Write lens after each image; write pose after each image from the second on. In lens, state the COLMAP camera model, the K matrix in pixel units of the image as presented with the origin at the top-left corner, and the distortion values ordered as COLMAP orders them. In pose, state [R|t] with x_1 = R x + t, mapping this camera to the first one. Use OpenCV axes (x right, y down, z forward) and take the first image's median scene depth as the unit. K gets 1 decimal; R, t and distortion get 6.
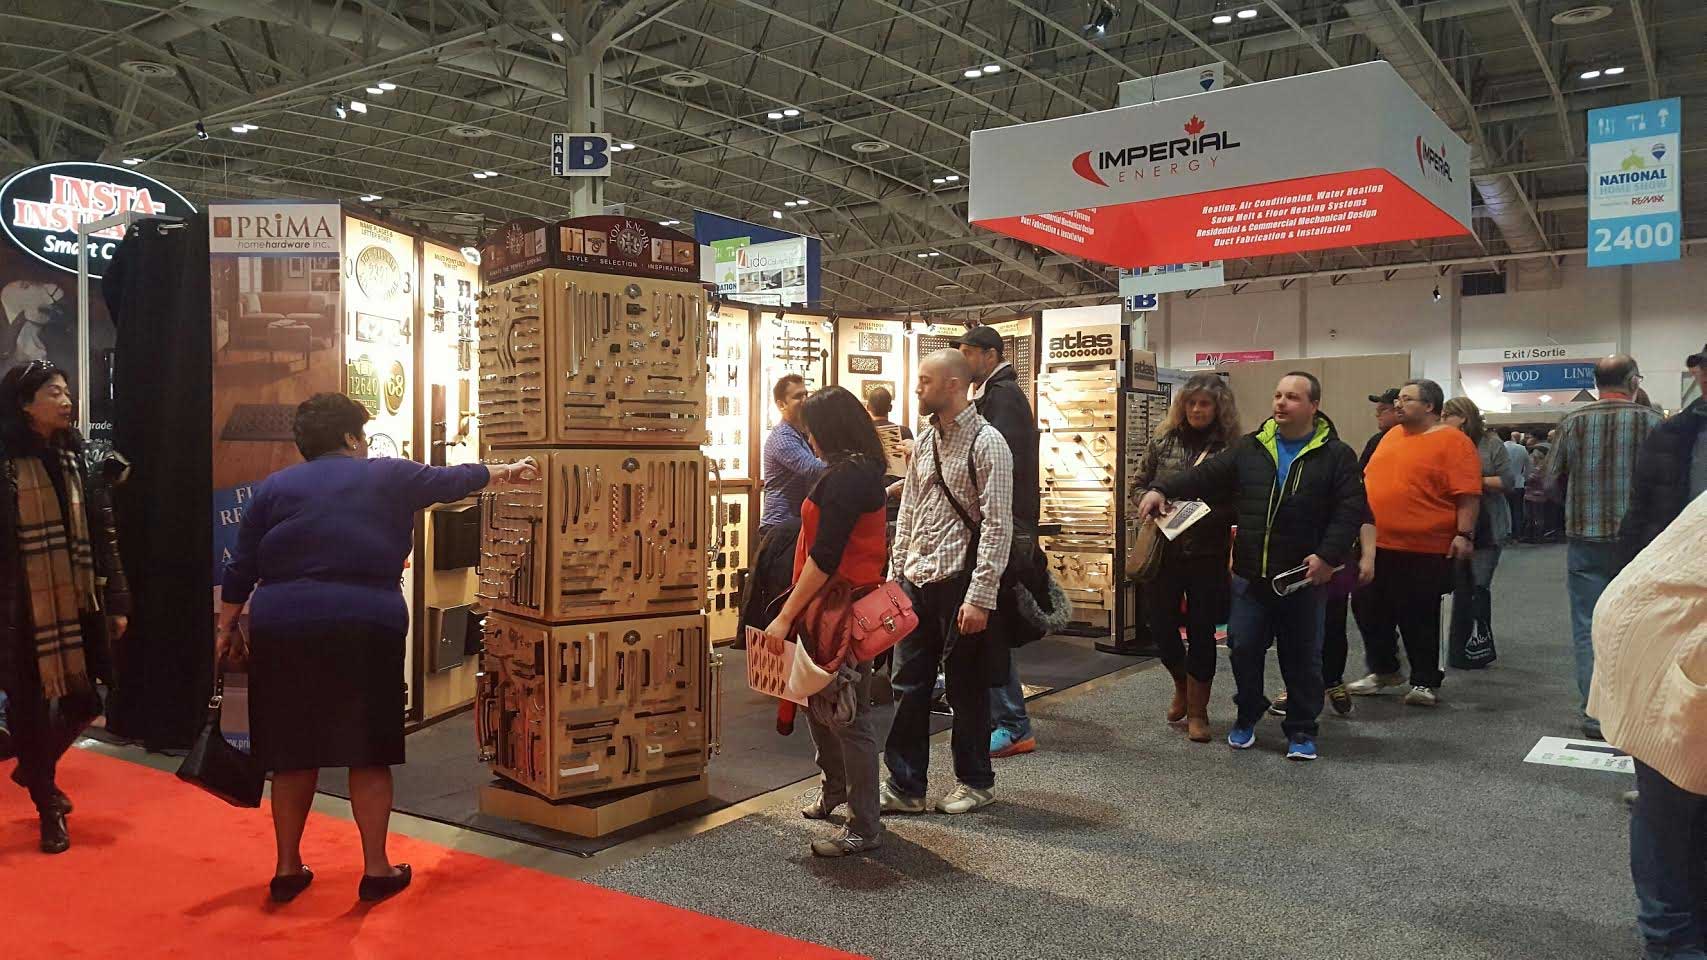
lens RADIAL K [[1412.0, 0, 851.0], [0, 1412.0, 500.0], [0, 0, 1]] dist [0.115785, -0.242441]
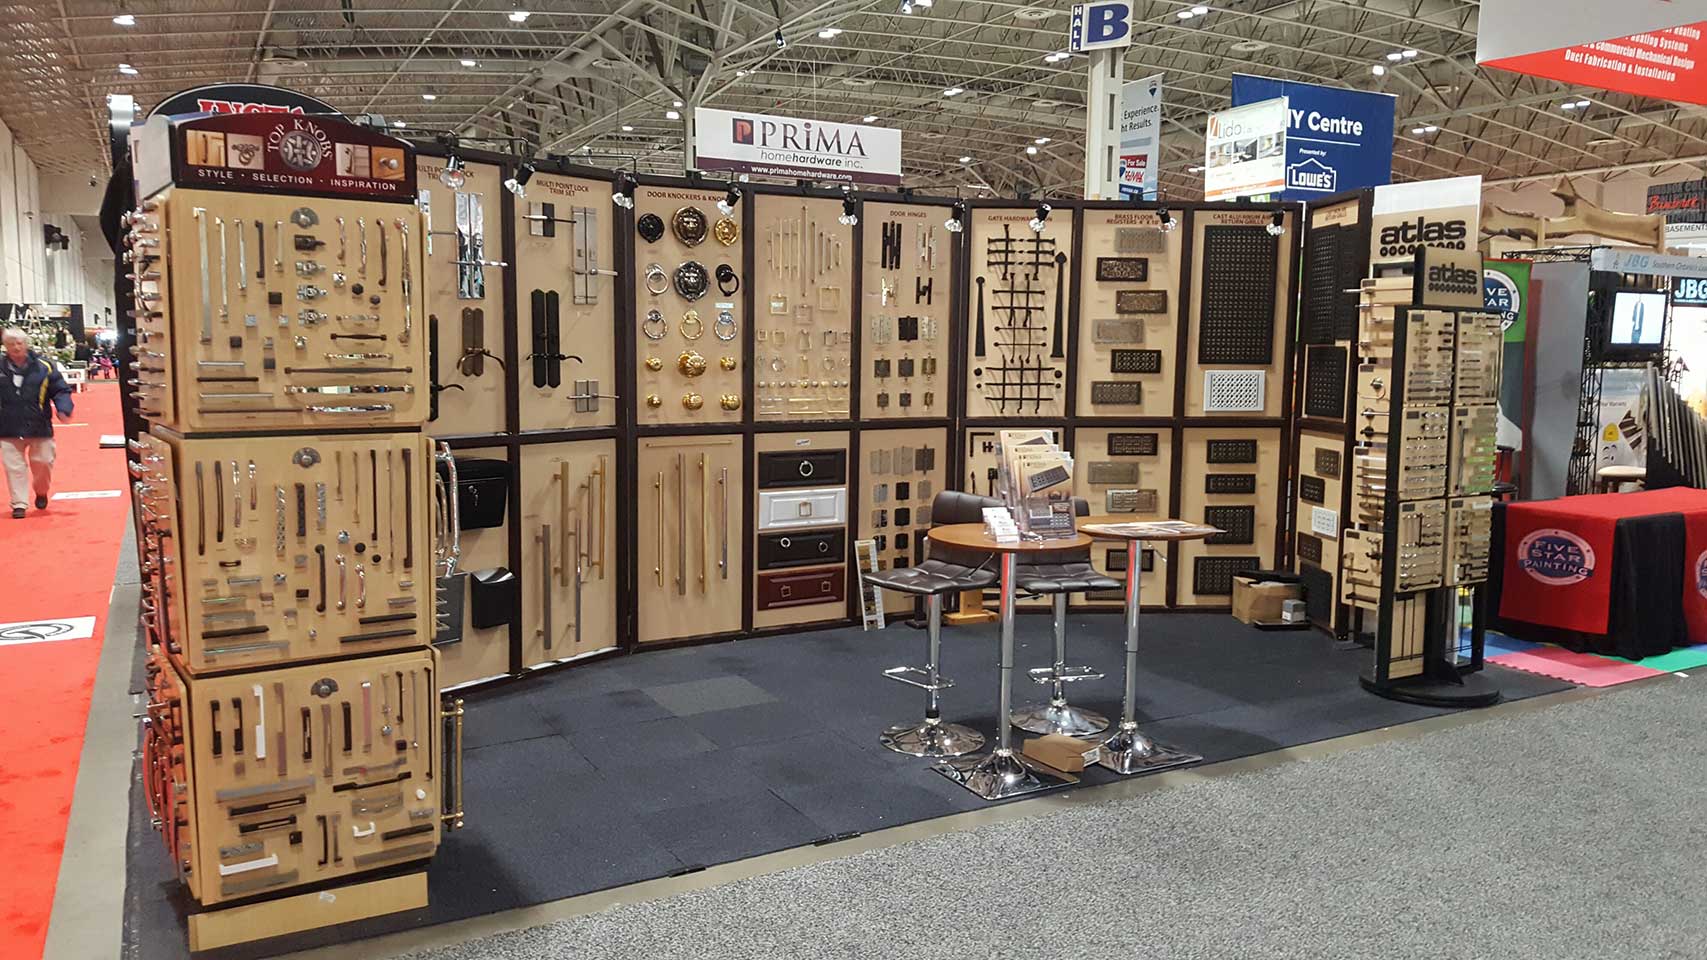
lens RADIAL K [[1336.4, 0, 861.7], [0, 1336.4, 480.0], [0, 0, 1]] dist [0.102420, -0.203221]
pose [[0.882945, 0.058338, -0.465837, 0.087635], [-0.020085, 0.996035, 0.086666, -0.016267], [0.469046, -0.067164, 0.880616, 0.108040]]
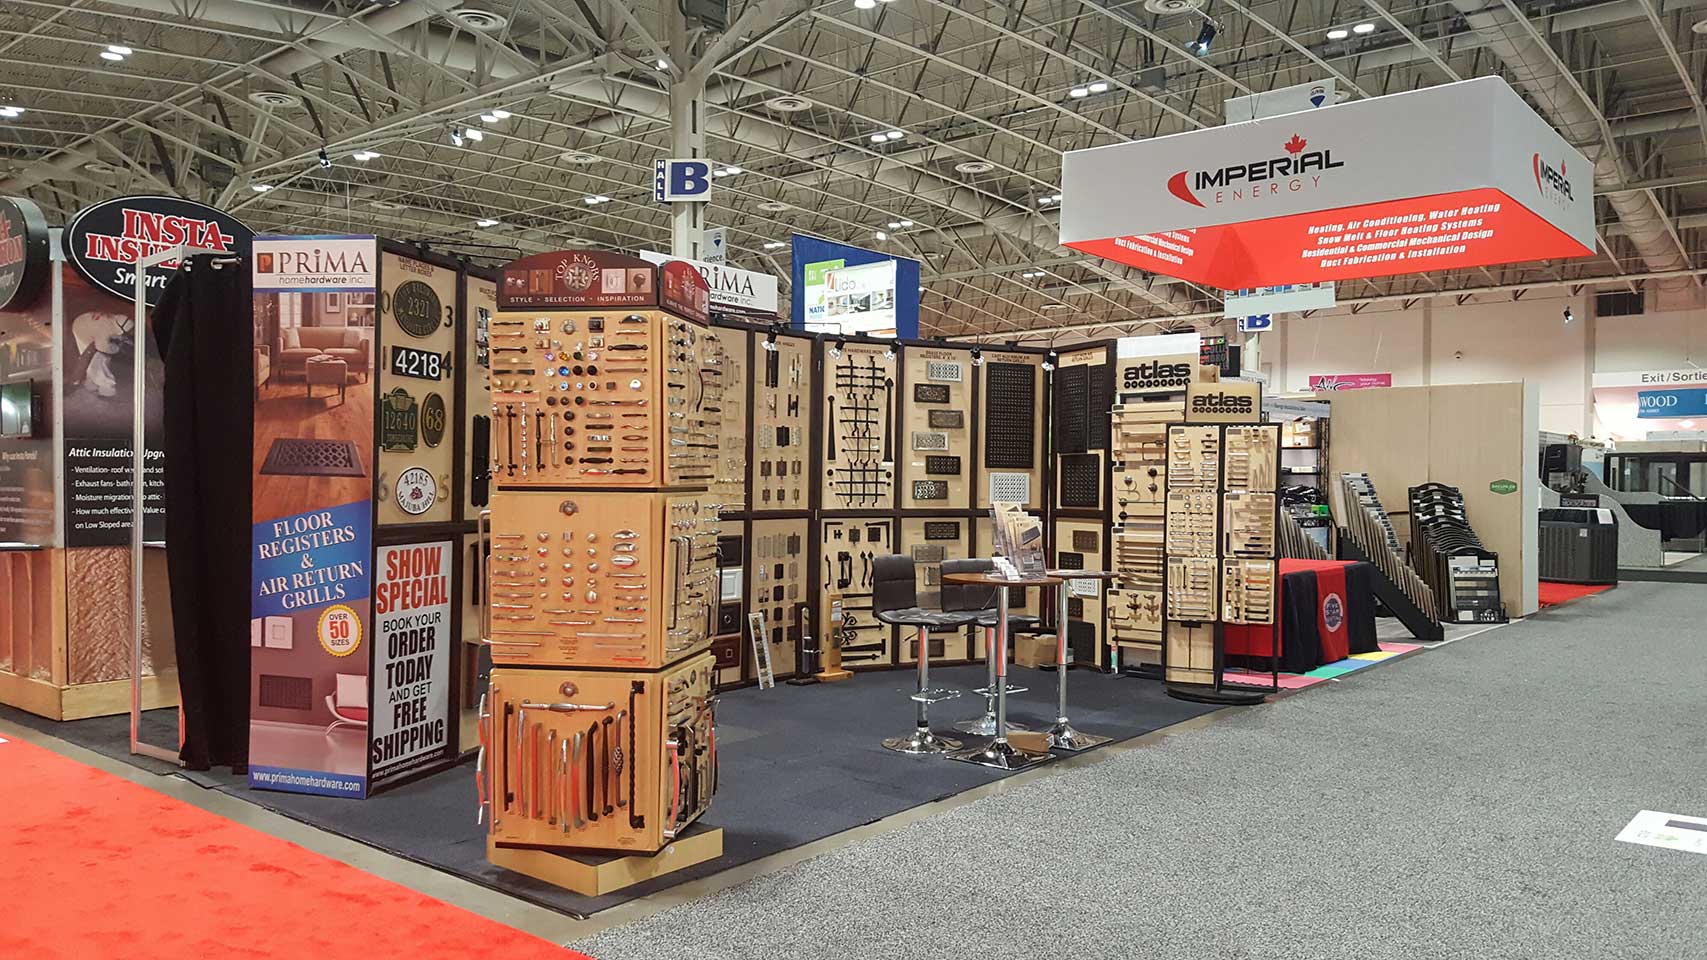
lens RADIAL K [[1405.0, 0, 836.9], [0, 1405.0, 486.6], [0, 0, 1]] dist [0.111382, -0.236358]
pose [[0.995670, 0.010785, -0.092330, 0.013249], [-0.012685, 0.999719, -0.020008, -0.004414], [0.092089, 0.021093, 0.995527, 0.010793]]
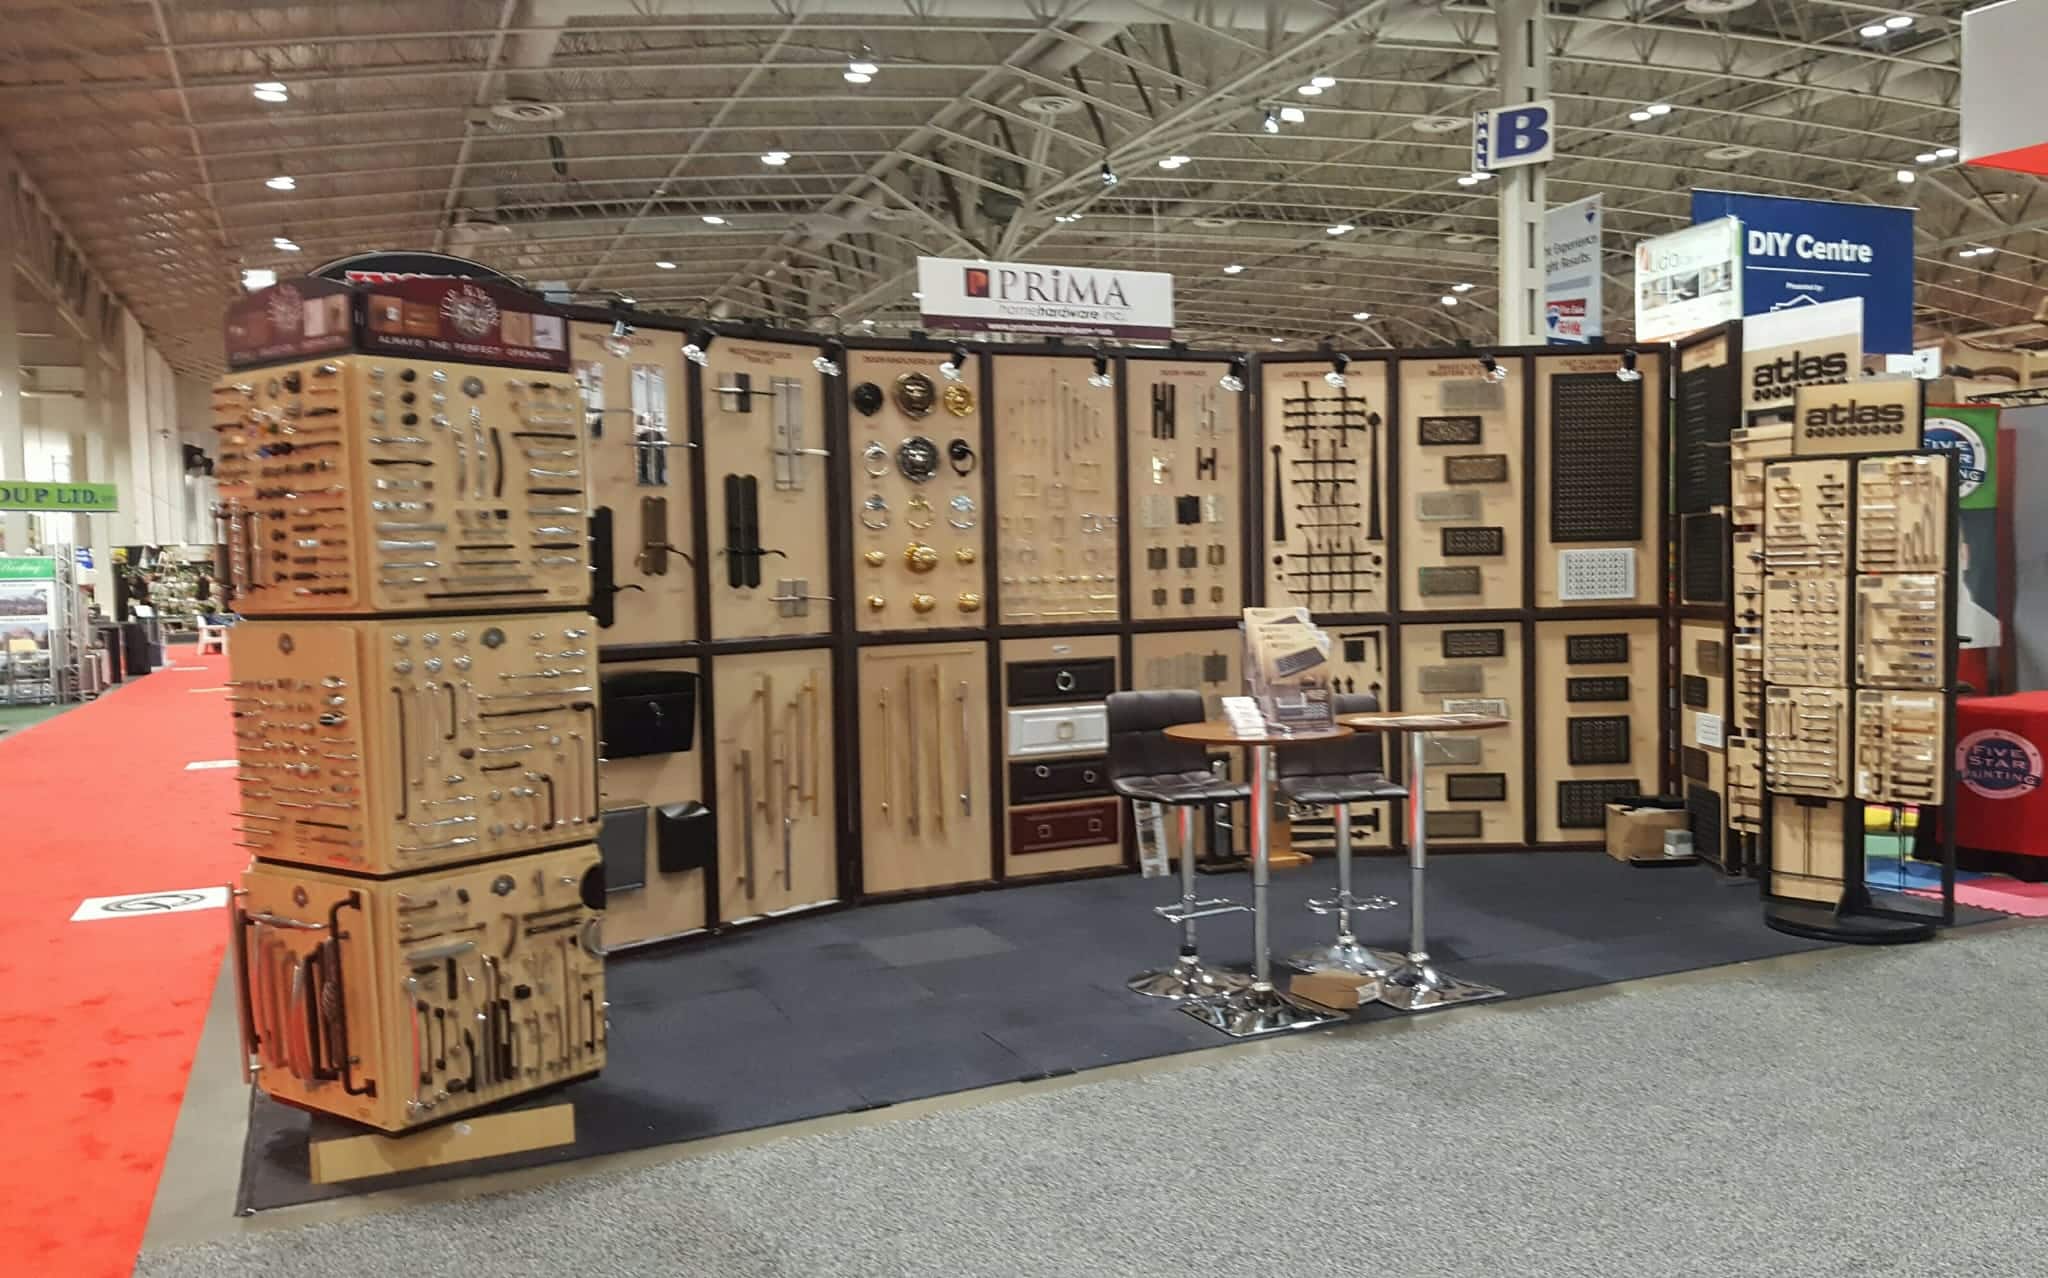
lens RADIAL K [[1824.7, 0, 1155.9], [0, 1824.7, 642.1], [0, 0, 1]] dist [0.150183, -0.368228]
pose [[0.853838, 0.002674, -0.520533, 0.122238], [0.010524, 0.999694, 0.022398, -0.008328], [0.520433, -0.024602, 0.853548, 0.089109]]
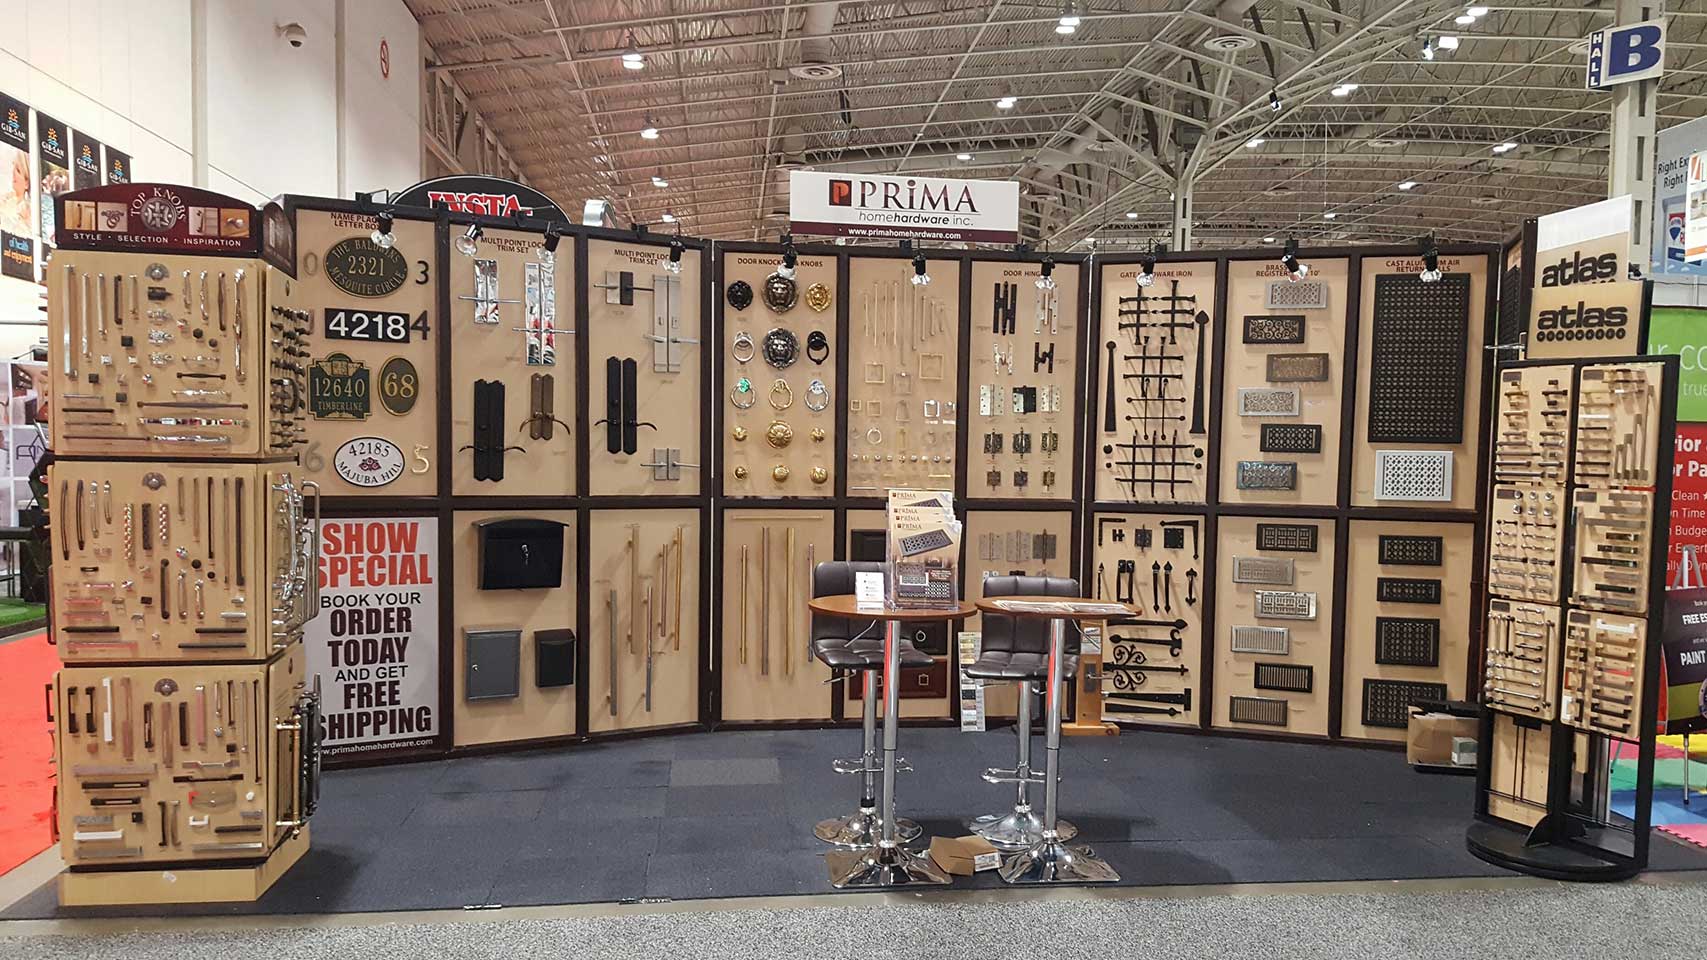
lens RADIAL K [[1526.1, 0, 879.9], [0, 1526.1, 543.0], [0, 0, 1]] dist [0.111256, -0.255300]
pose [[0.627520, 0.061381, -0.776177, 0.169626], [-0.038105, 0.998114, 0.048125, -0.009833], [0.777668, -0.000623, 0.628675, 0.157918]]
